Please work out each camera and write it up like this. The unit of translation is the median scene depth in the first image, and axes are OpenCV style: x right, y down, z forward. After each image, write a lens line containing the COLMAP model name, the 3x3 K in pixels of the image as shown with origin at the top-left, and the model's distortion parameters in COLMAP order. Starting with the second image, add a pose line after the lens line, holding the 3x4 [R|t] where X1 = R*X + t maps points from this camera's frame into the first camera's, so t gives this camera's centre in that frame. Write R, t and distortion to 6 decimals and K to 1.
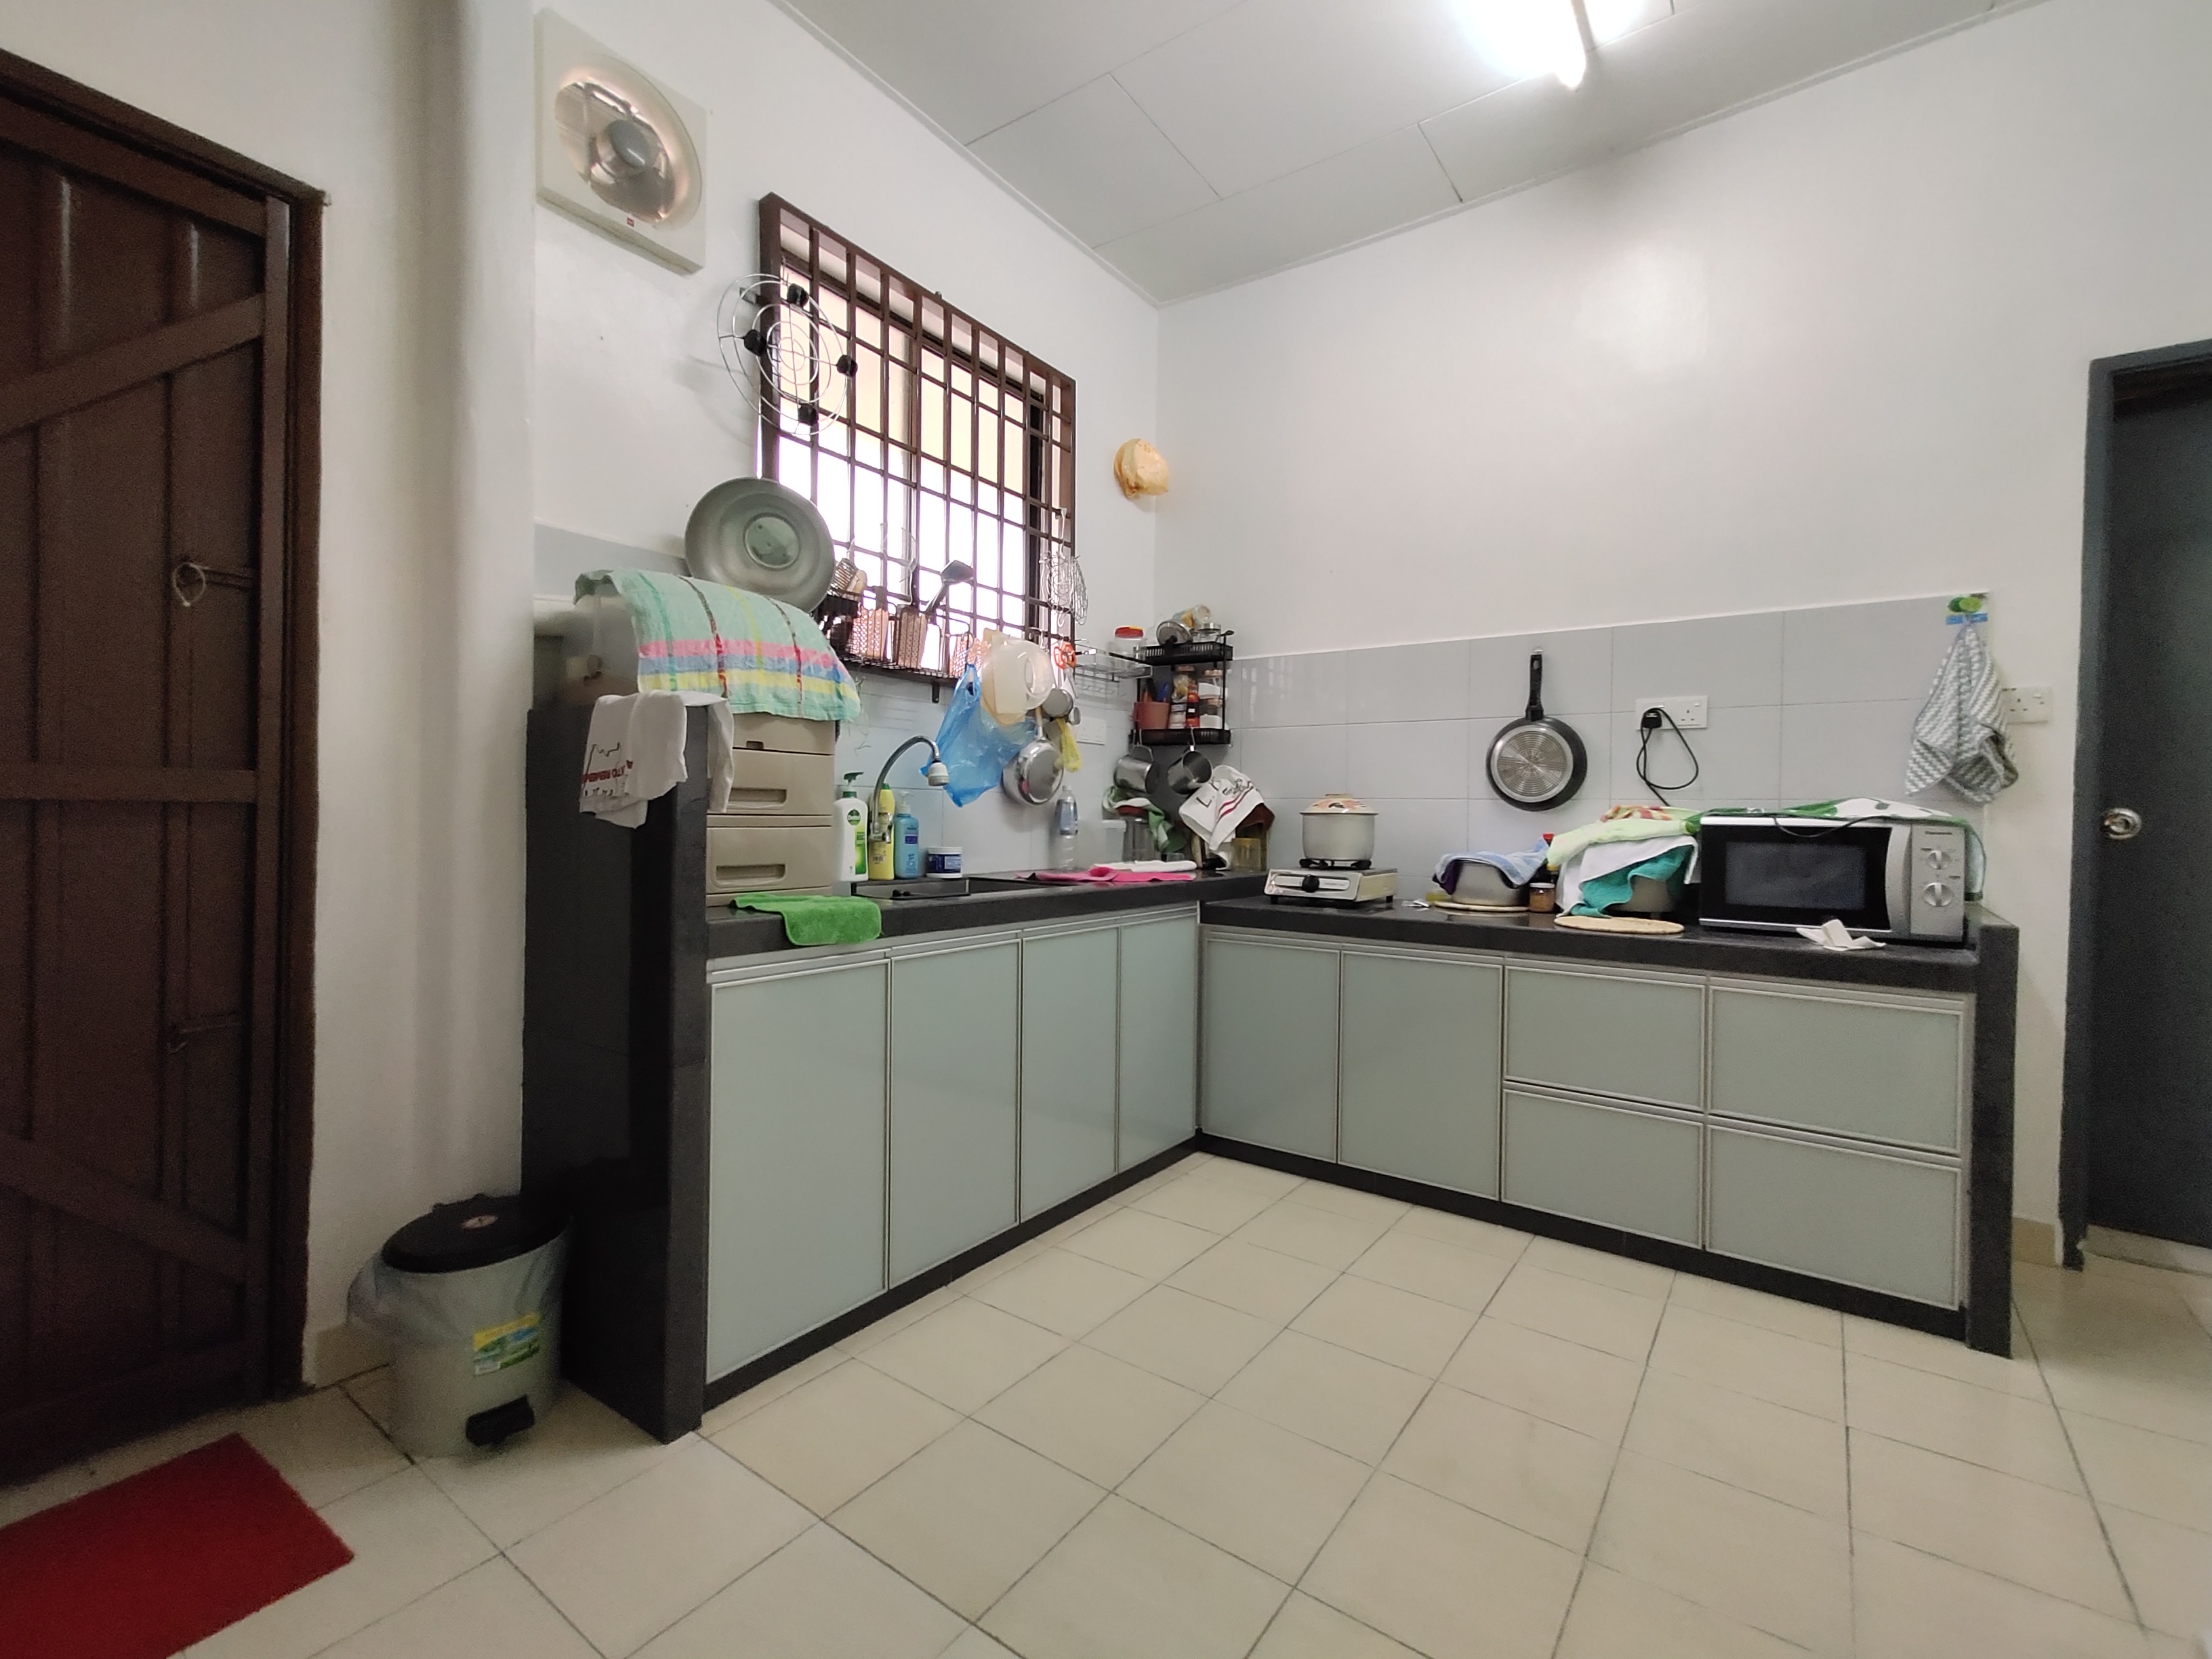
lens RADIAL K [[990.6, 0, 1105.9], [0, 990.6, 816.9], [0, 0, 1]] dist [0.000564, 0.000135]
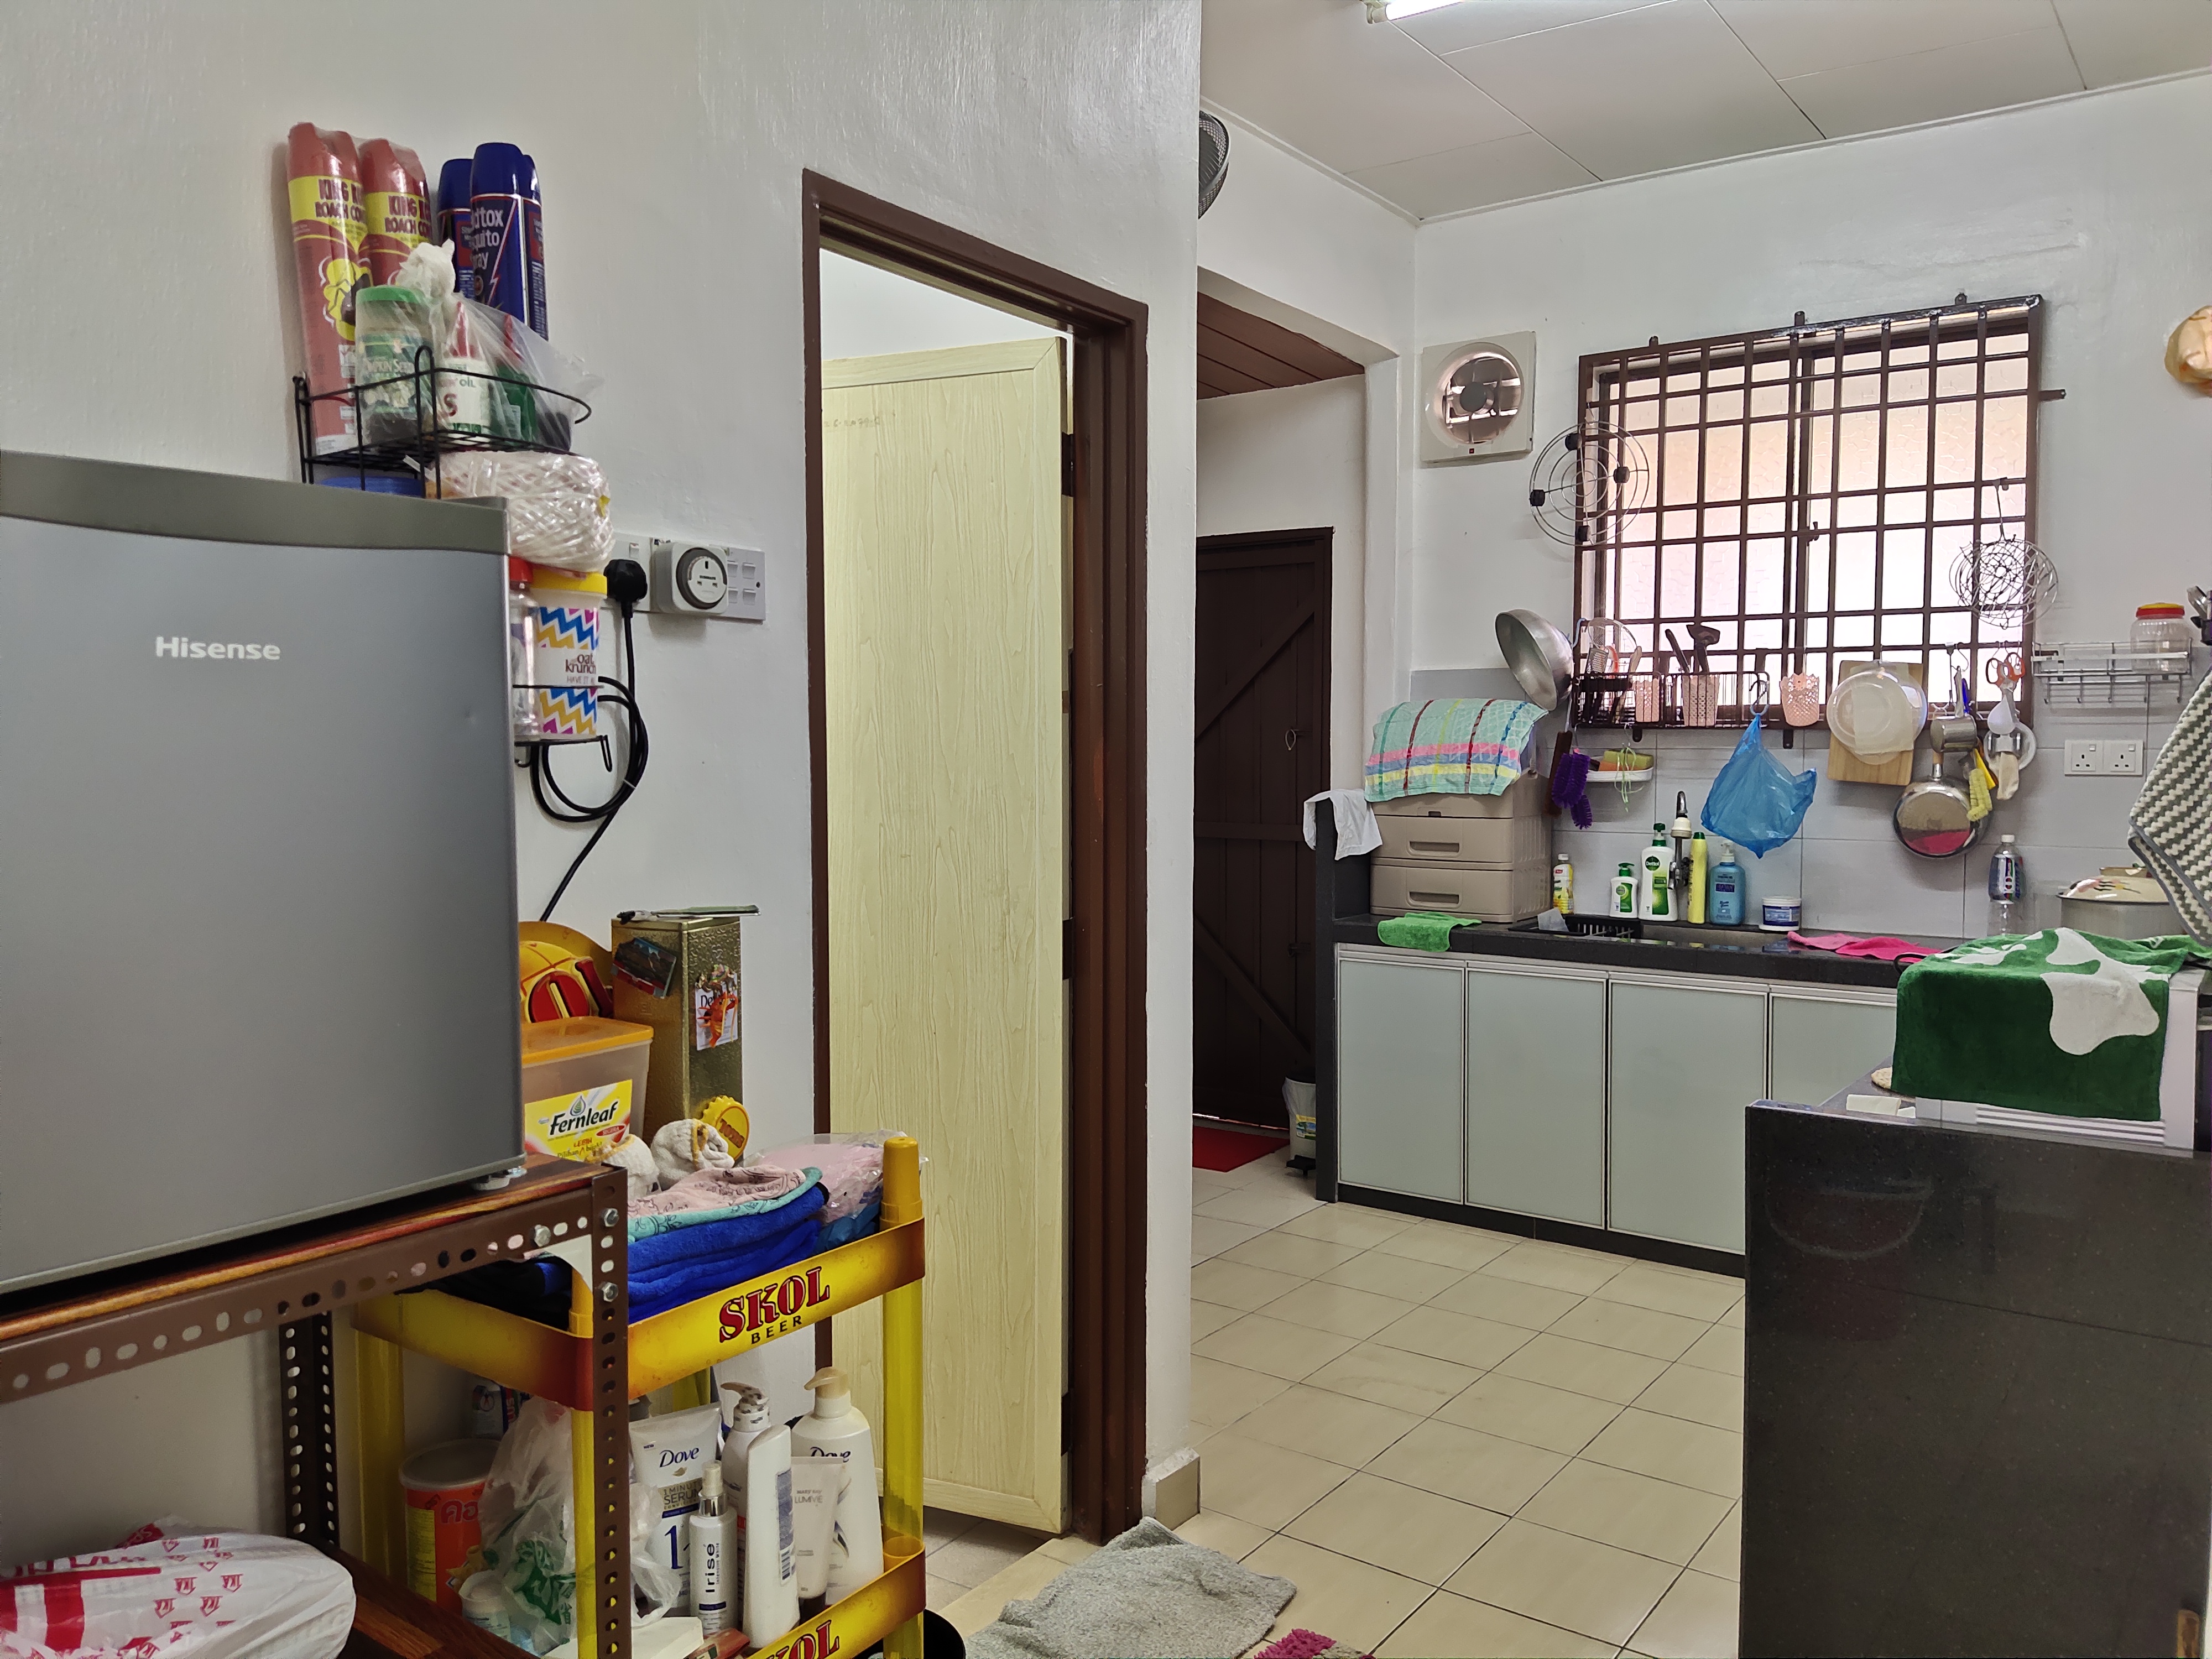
lens RADIAL K [[1624.0, 0, 1107.9], [0, 1624.0, 836.8], [0, 0, 1]] dist [-0.000973, -0.000310]
pose [[-0.012696, 0.043314, -0.998981, 1.722744], [-0.000840, 0.999061, 0.043328, -0.117631], [0.999919, 0.001389, -0.012647, 0.437316]]
